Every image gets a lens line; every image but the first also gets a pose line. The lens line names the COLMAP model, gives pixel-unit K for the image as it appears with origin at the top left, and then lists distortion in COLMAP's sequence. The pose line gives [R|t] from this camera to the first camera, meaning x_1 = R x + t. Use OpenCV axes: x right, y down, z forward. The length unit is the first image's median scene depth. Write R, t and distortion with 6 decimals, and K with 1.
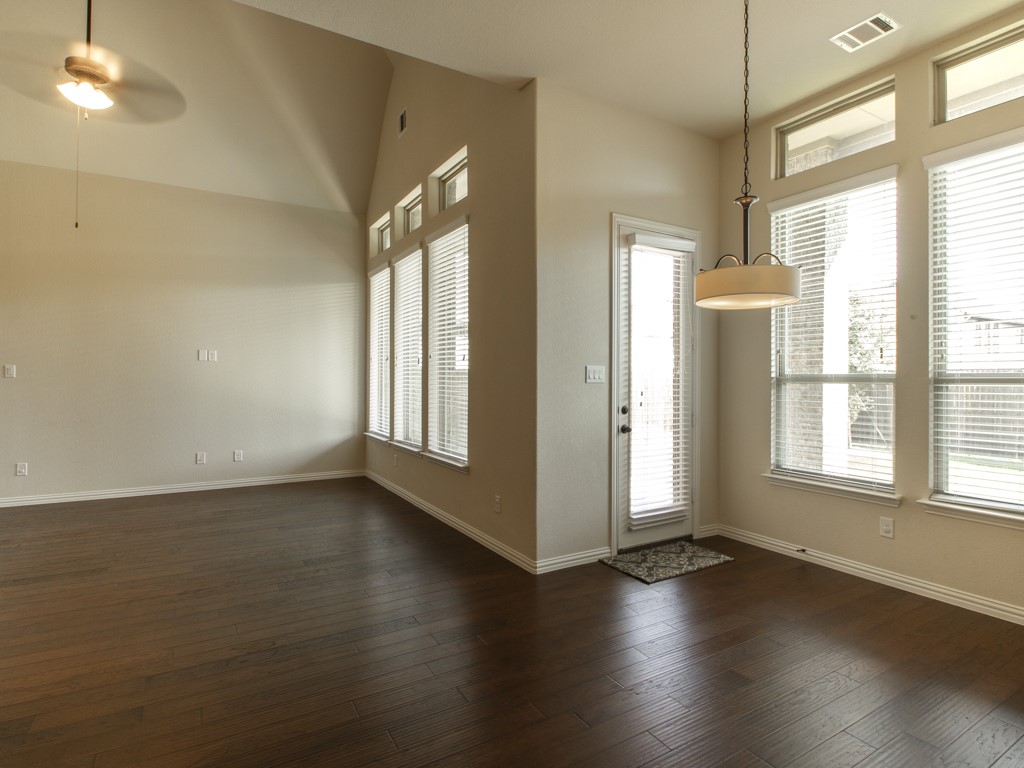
lens RADIAL K [[537.7, 0, 531.3], [0, 537.7, 379.9], [0, 0, 1]] dist [-0.000489, -0.001142]
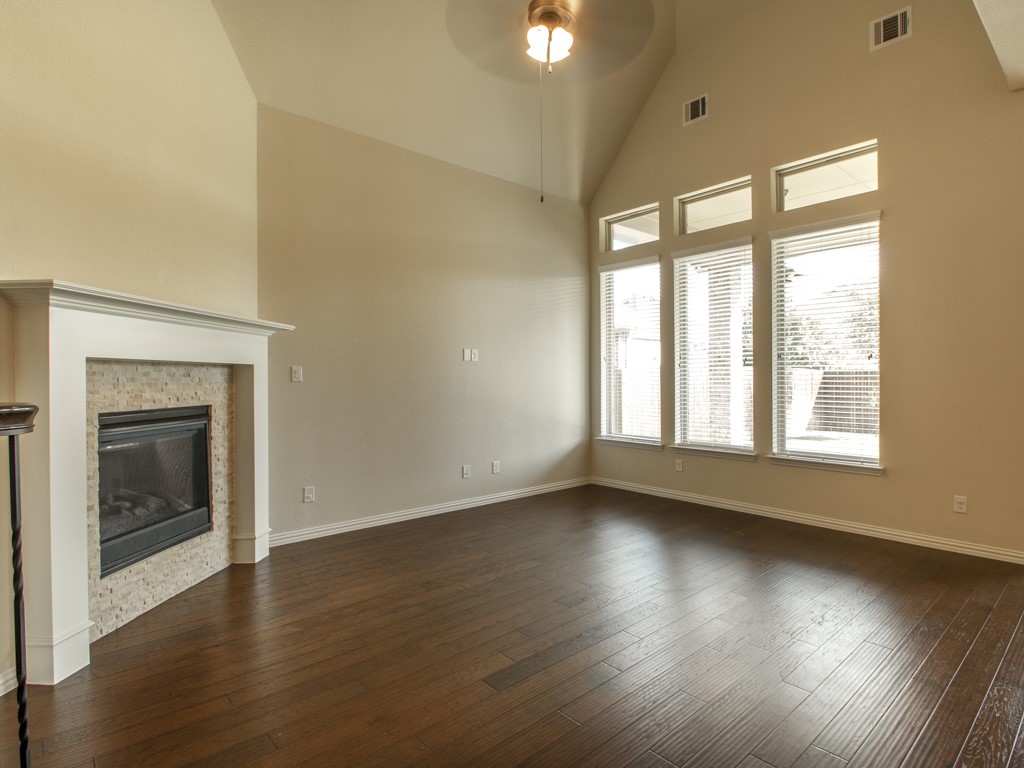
lens RADIAL K [[537.7, 0, 531.3], [0, 537.7, 379.9], [0, 0, 1]] dist [-0.000489, -0.001142]
pose [[0.981742, -0.009234, 0.189995, -1.048489], [0.009222, 0.999957, 0.000946, -0.006578], [-0.189996, 0.000823, 0.981785, 0.181509]]
